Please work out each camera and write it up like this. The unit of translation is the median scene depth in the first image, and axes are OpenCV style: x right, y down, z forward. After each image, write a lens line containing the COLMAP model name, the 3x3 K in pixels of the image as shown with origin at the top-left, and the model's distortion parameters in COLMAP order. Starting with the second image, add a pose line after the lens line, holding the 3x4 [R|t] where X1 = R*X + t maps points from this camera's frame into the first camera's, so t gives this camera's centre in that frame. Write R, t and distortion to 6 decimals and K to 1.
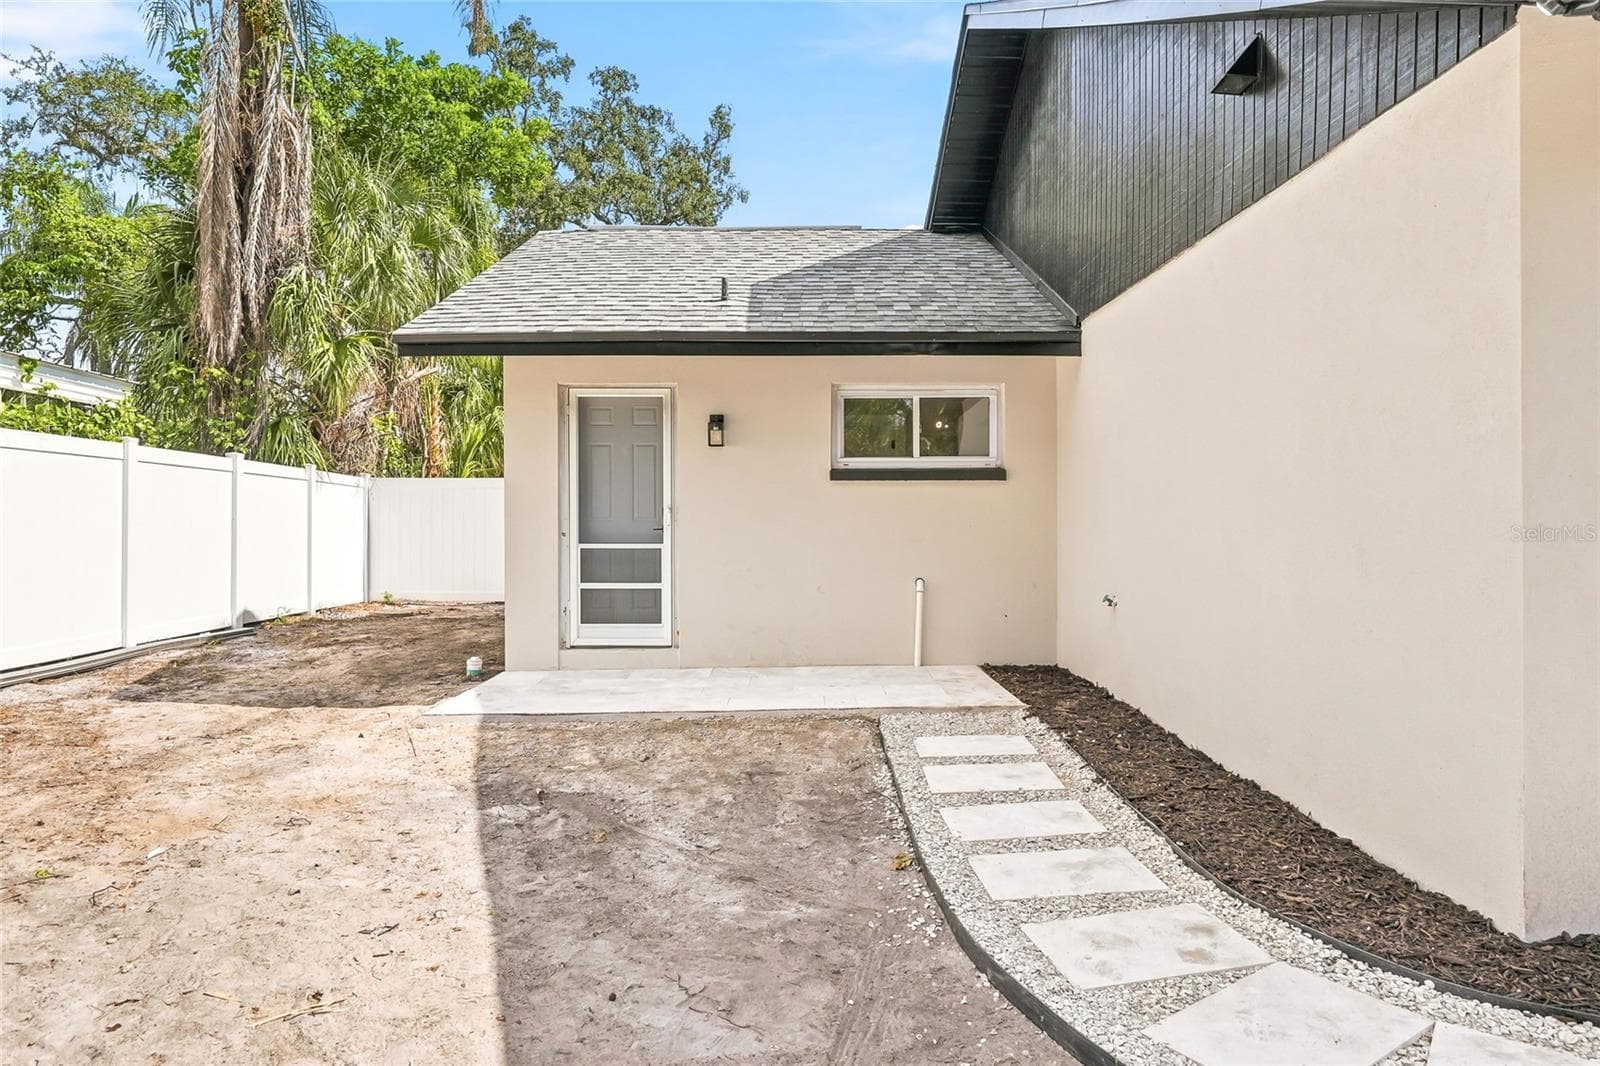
lens RADIAL K [[937.9, 0, 811.4], [0, 937.9, 526.6], [0, 0, 1]] dist [0.008290, 0.000656]
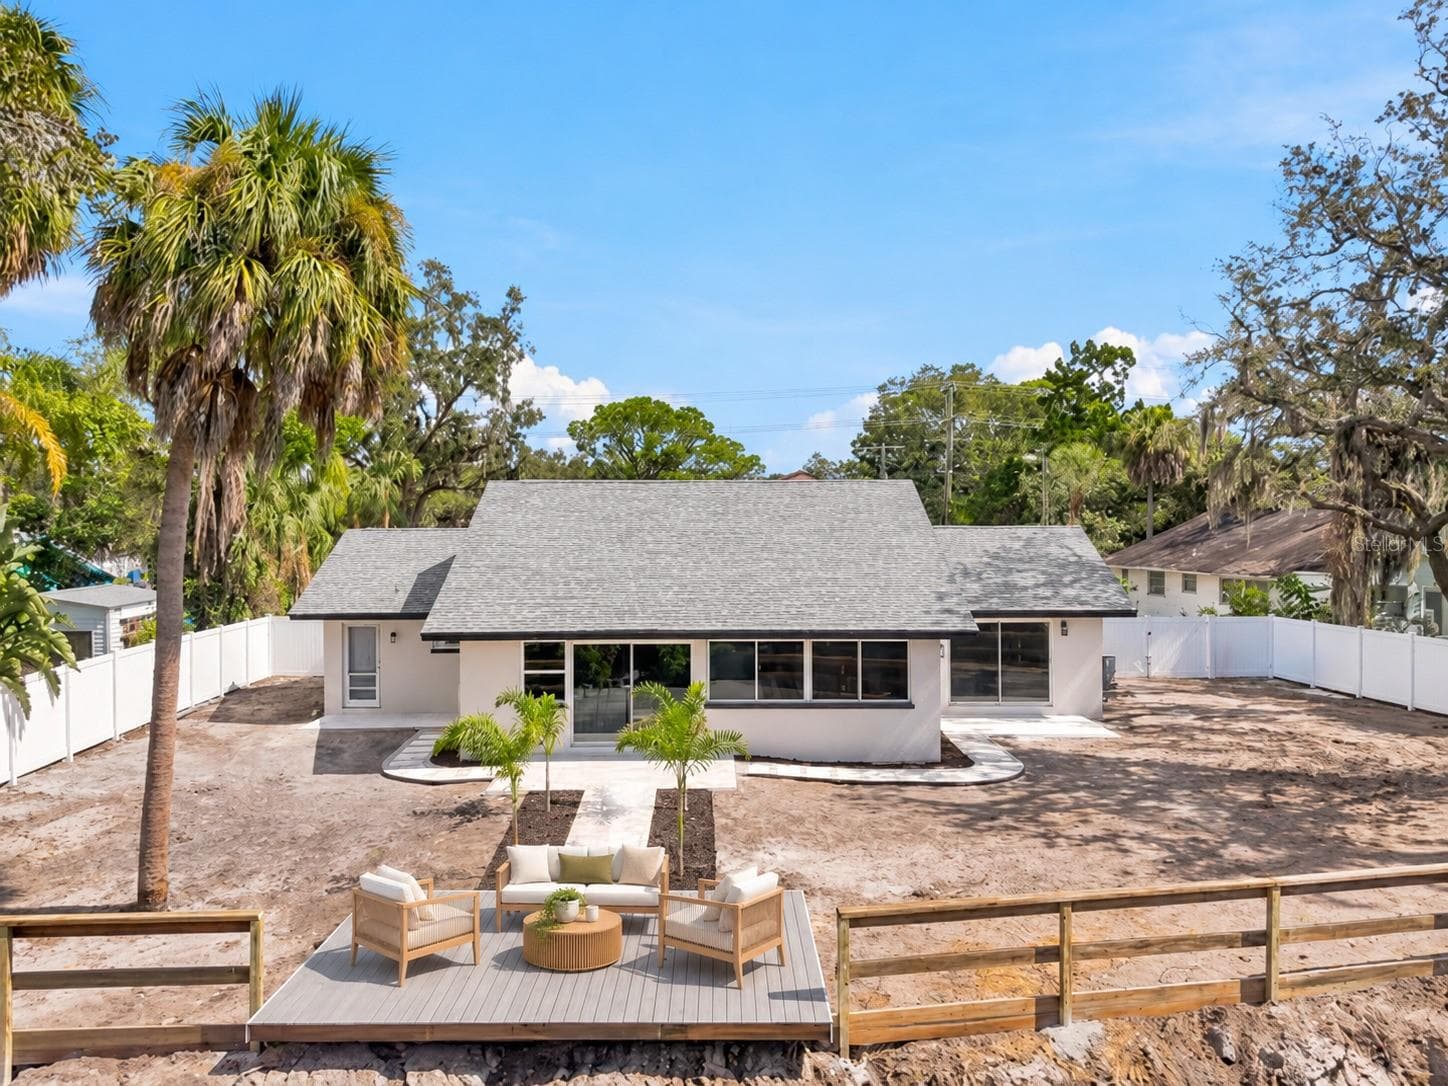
lens RADIAL K [[1071.5, 0, 727.4], [0, 1071.5, 551.7], [0, 0, 1]] dist [0.044873, -0.035850]
pose [[0.999908, 0.005634, -0.012320, 0.981071], [-0.005258, 0.999525, 0.030363, -0.470661], [0.012485, -0.030296, 0.999463, -2.365012]]
